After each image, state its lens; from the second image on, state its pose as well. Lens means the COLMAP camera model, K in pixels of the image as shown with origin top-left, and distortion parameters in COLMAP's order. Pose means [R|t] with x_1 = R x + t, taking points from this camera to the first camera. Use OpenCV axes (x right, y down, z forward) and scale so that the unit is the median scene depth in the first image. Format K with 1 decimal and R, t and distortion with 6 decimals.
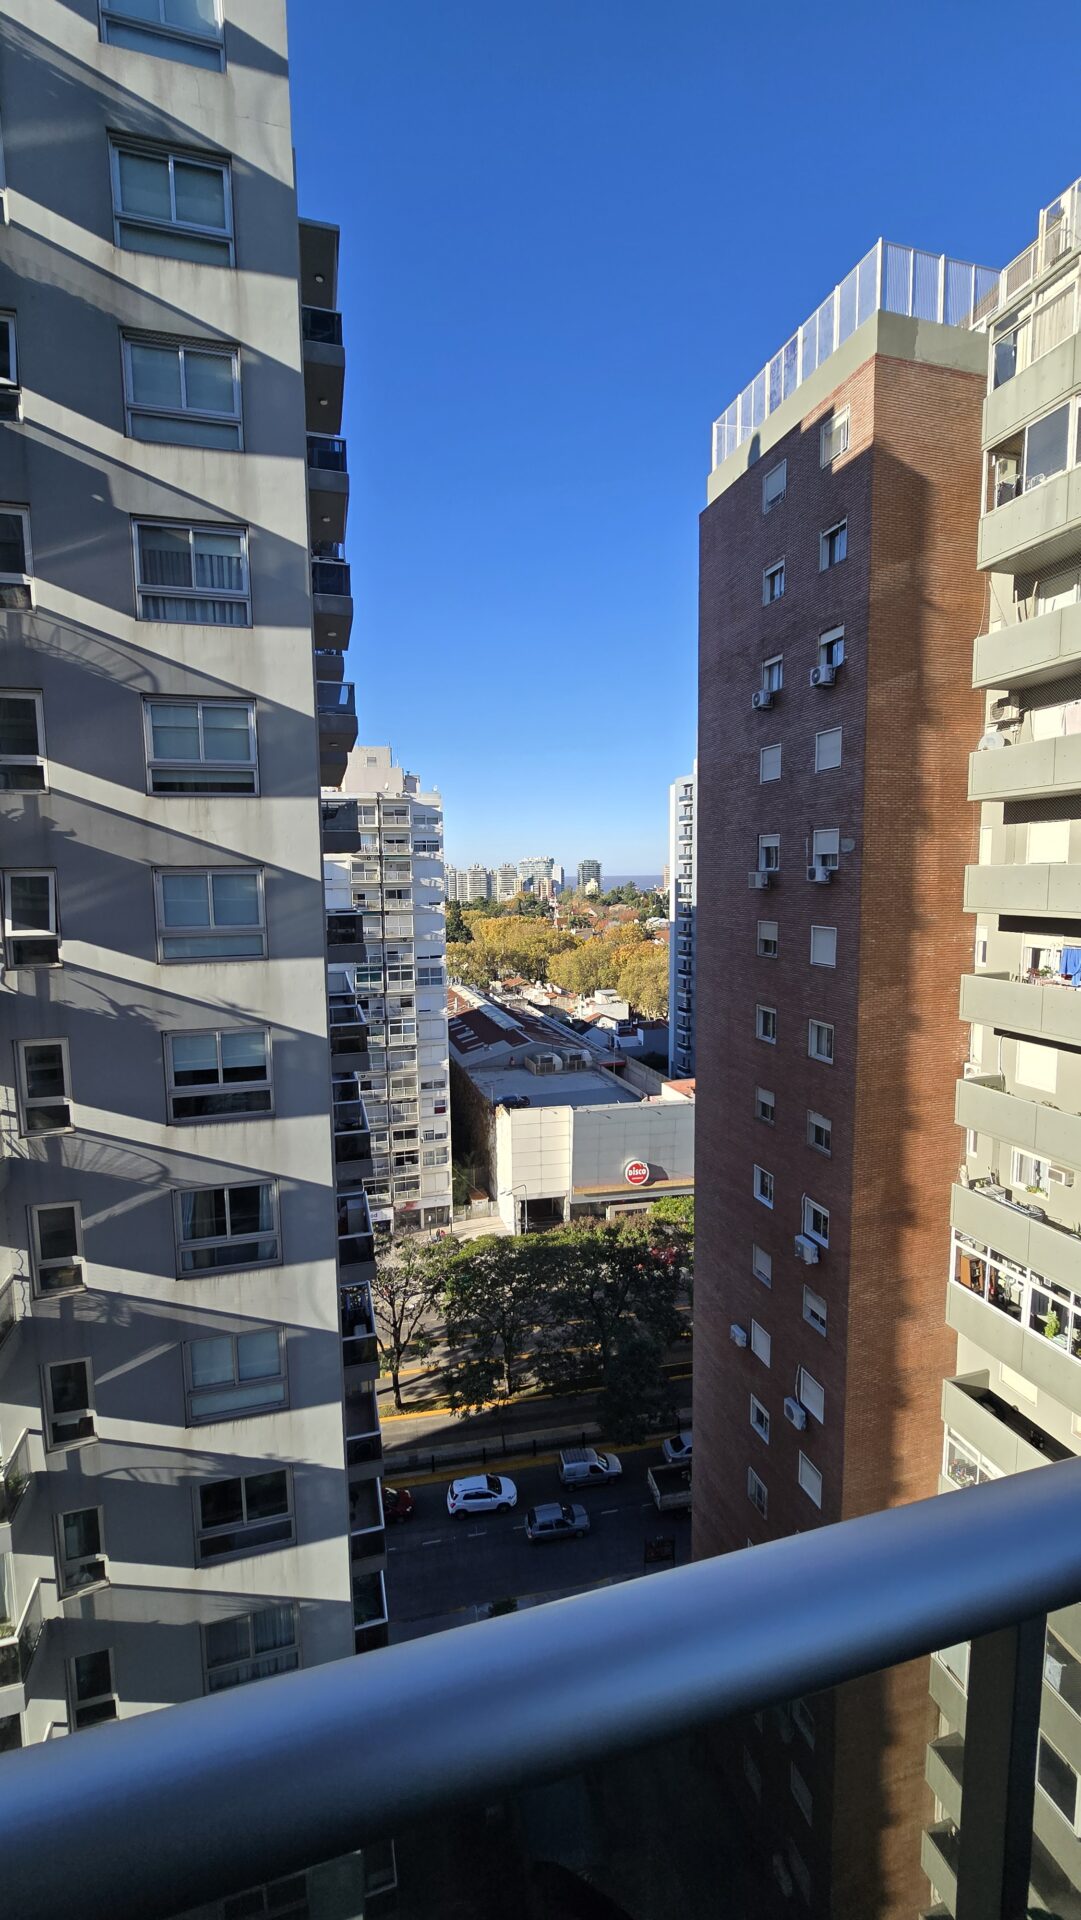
lens RADIAL K [[783.9, 0, 535.5], [0, 783.9, 956.0], [0, 0, 1]] dist [-0.001350, -0.002917]
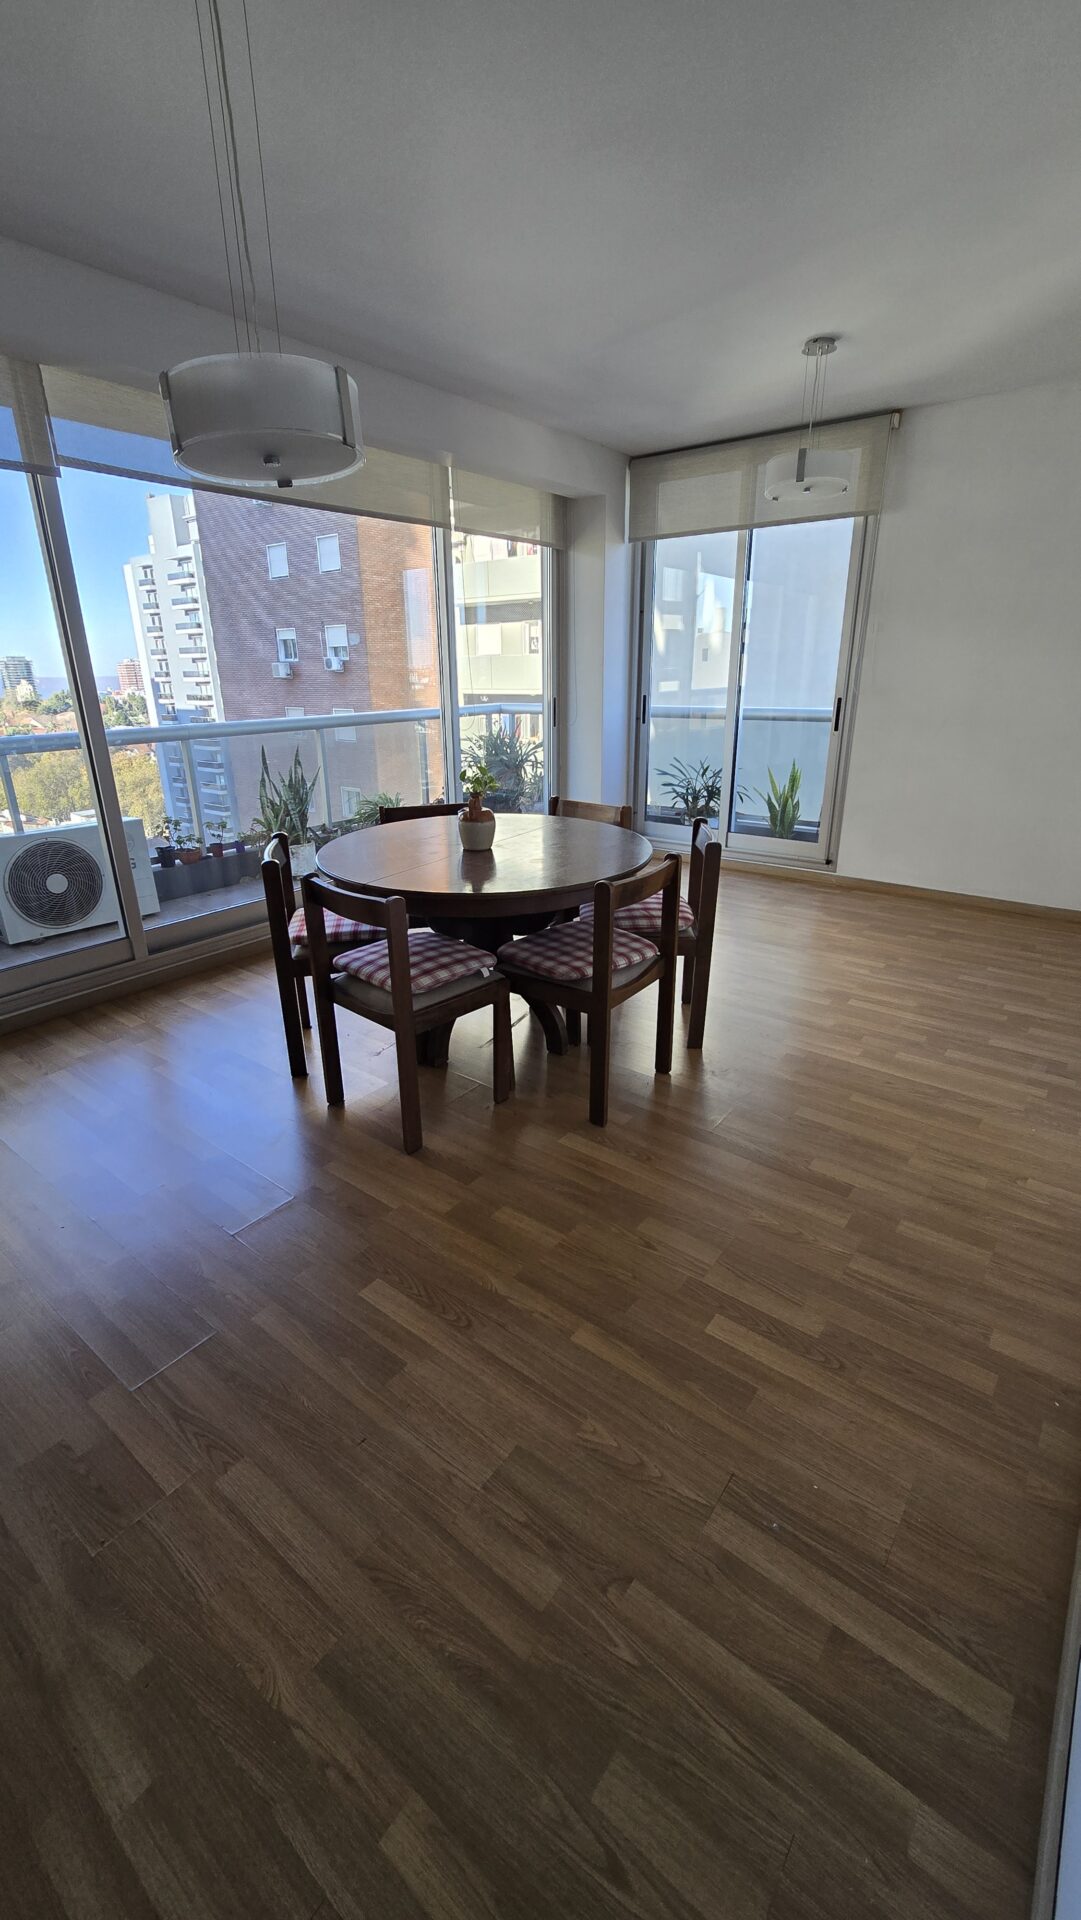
lens RADIAL K [[776.7, 0, 525.0], [0, 776.7, 953.3], [0, 0, 1]] dist [0.000254, -0.000082]
pose [[0.815569, -0.200586, 0.542782, -0.150139], [0.064733, 0.963737, 0.258885, 0.038081], [-0.575028, -0.176002, 0.798978, -0.230518]]
